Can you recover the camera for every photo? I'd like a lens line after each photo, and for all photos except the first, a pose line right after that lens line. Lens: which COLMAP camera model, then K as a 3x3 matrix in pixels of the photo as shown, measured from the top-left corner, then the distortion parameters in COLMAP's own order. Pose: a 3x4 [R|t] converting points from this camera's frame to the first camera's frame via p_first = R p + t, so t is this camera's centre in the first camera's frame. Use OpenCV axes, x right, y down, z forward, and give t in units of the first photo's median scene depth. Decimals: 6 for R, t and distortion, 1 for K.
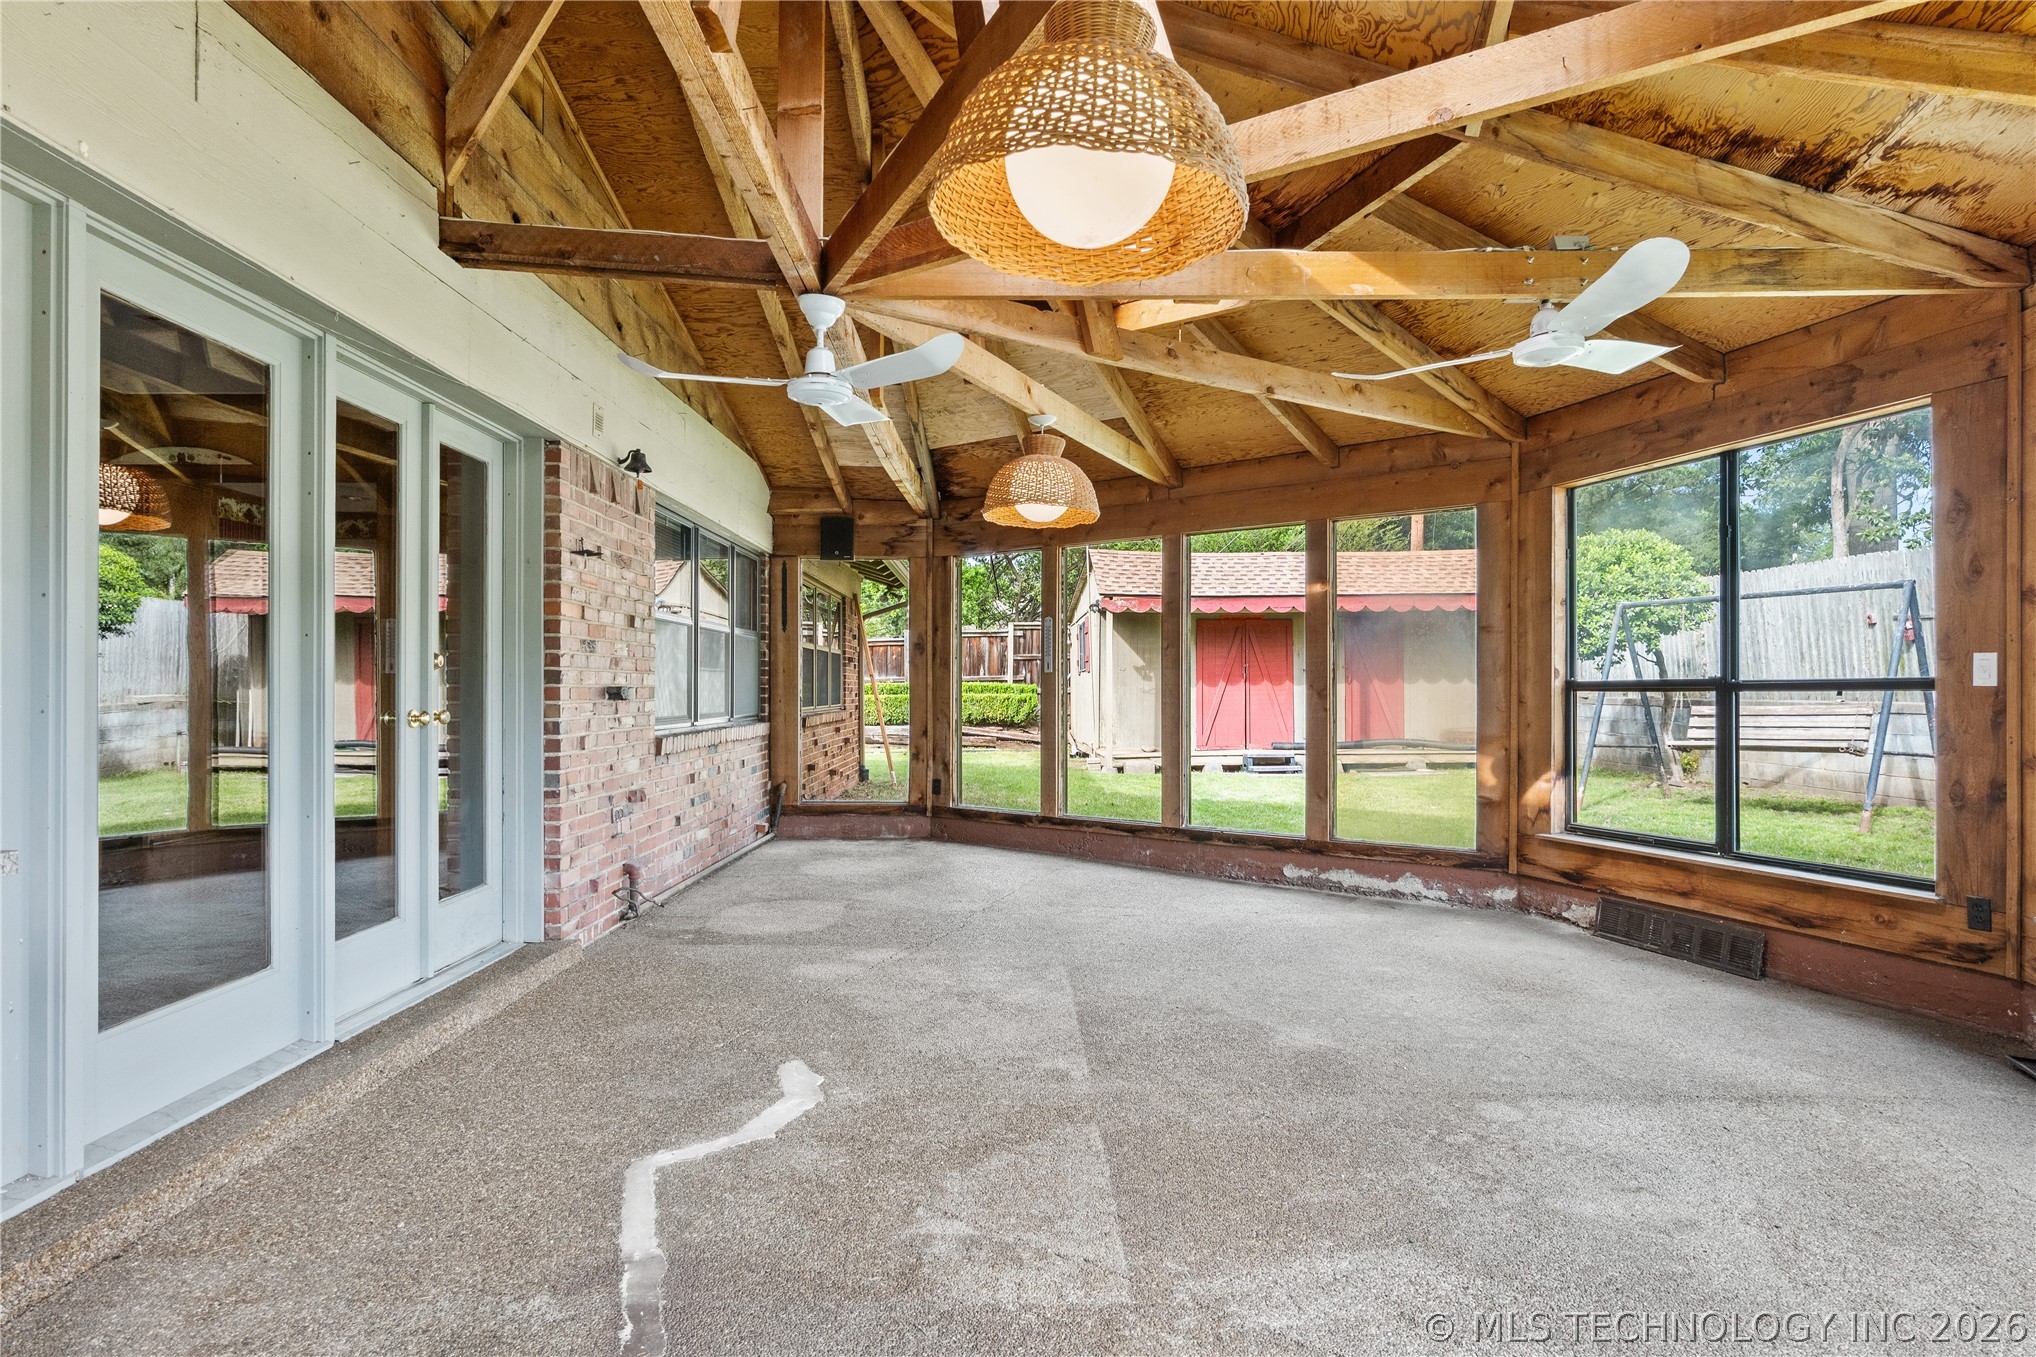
lens RADIAL K [[1083.9, 0, 1020.9], [0, 1083.9, 677.5], [0, 0, 1]] dist [-0.010753, 0.001554]
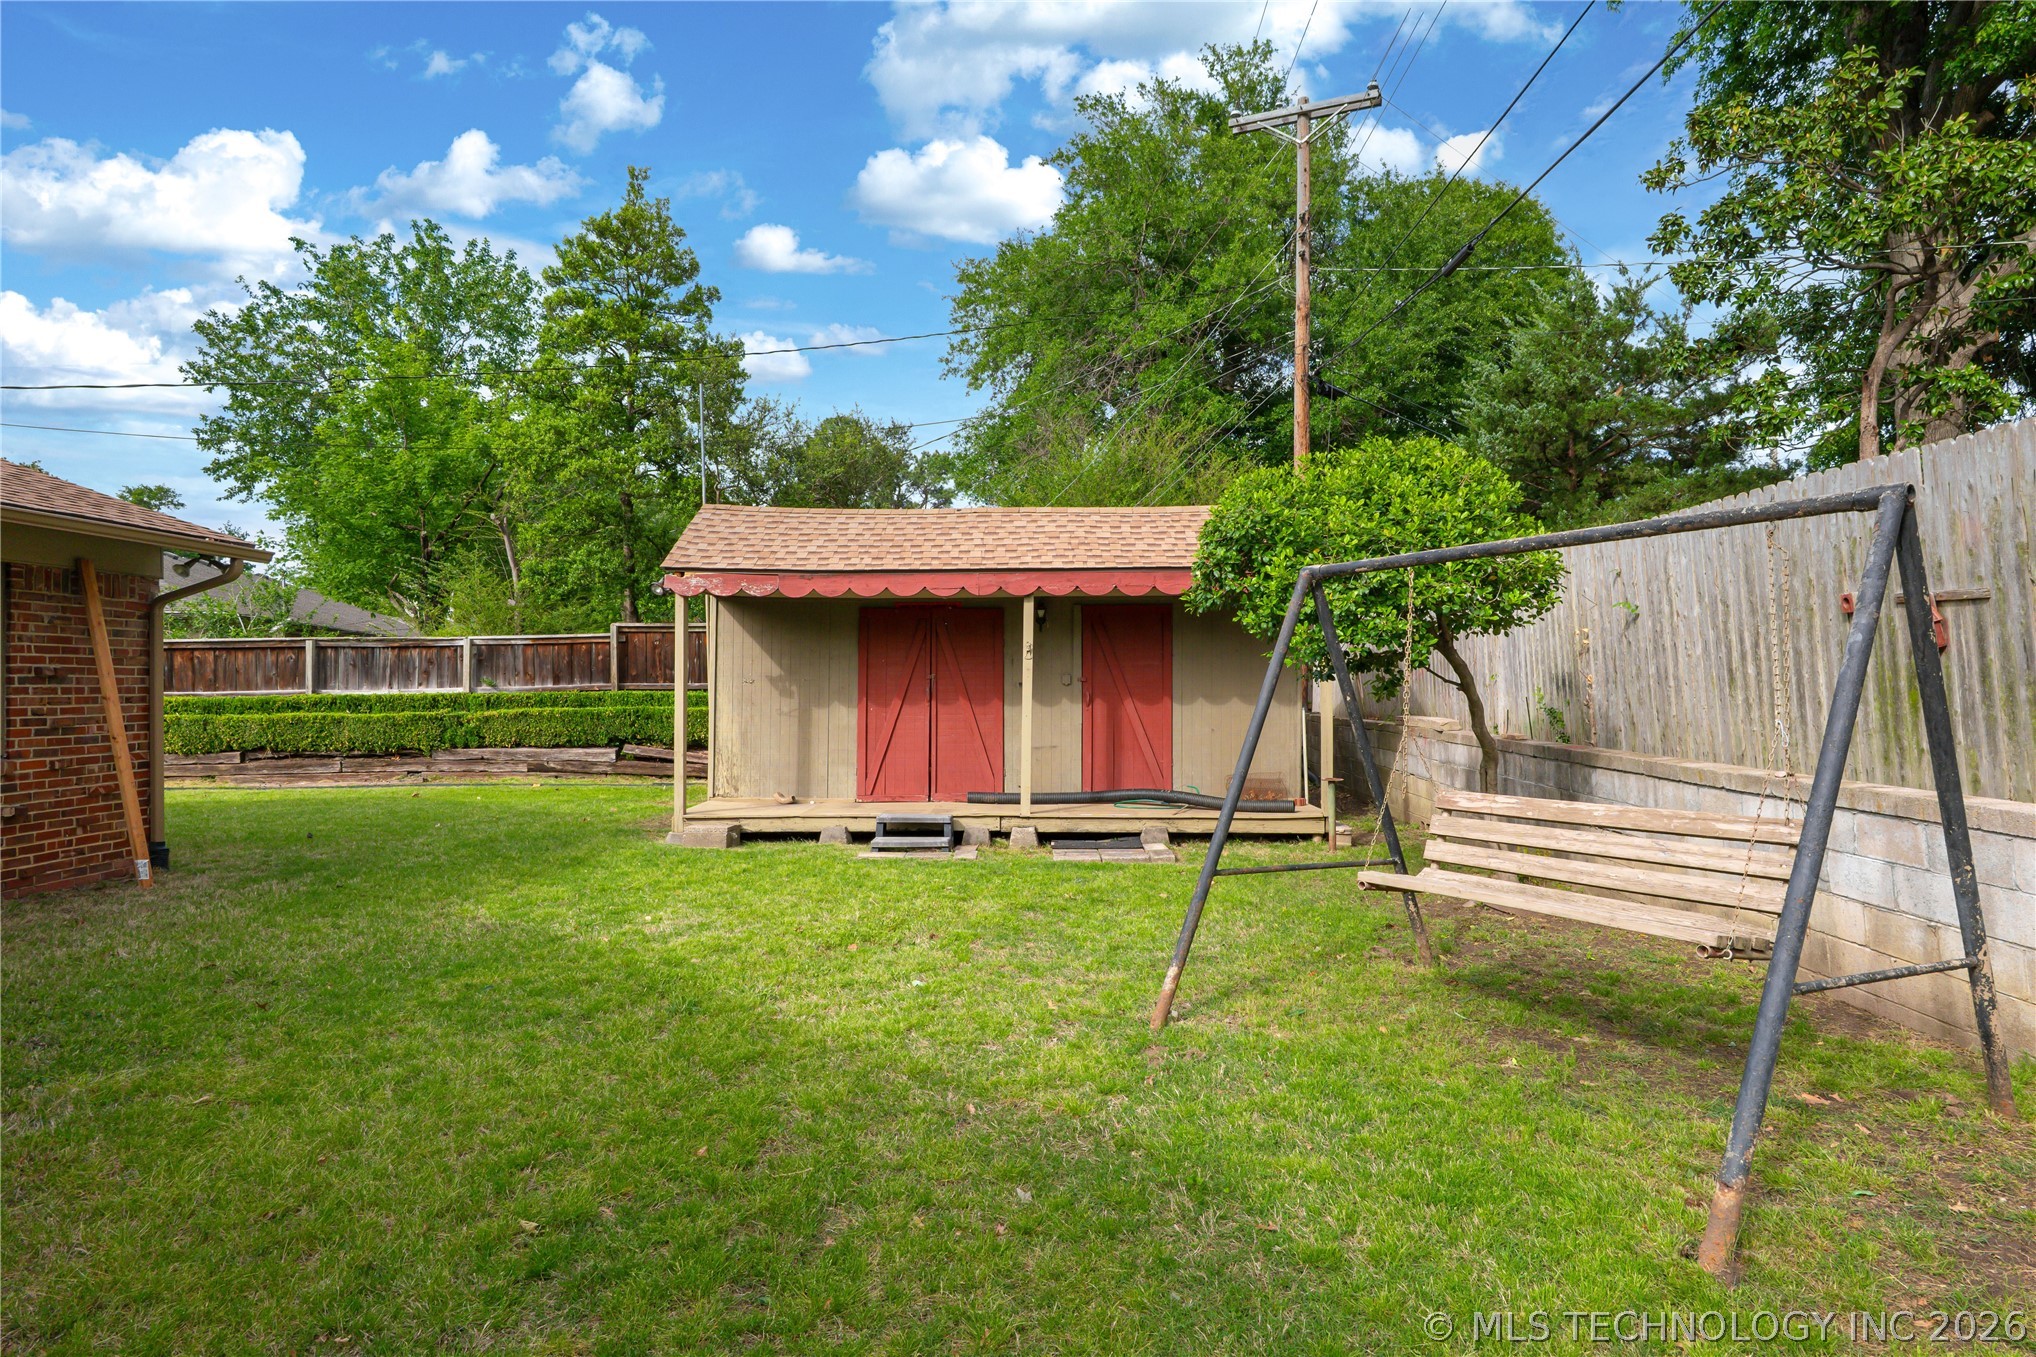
lens RADIAL K [[1083.9, 0, 1015.7], [0, 1083.9, 680.9], [0, 0, 1]] dist [-0.010753, 0.001554]
pose [[0.998702, 0.008734, -0.050180, 0.382847], [-0.008404, 0.999942, 0.006774, -0.017136], [0.050237, -0.006343, 0.998717, 0.434808]]
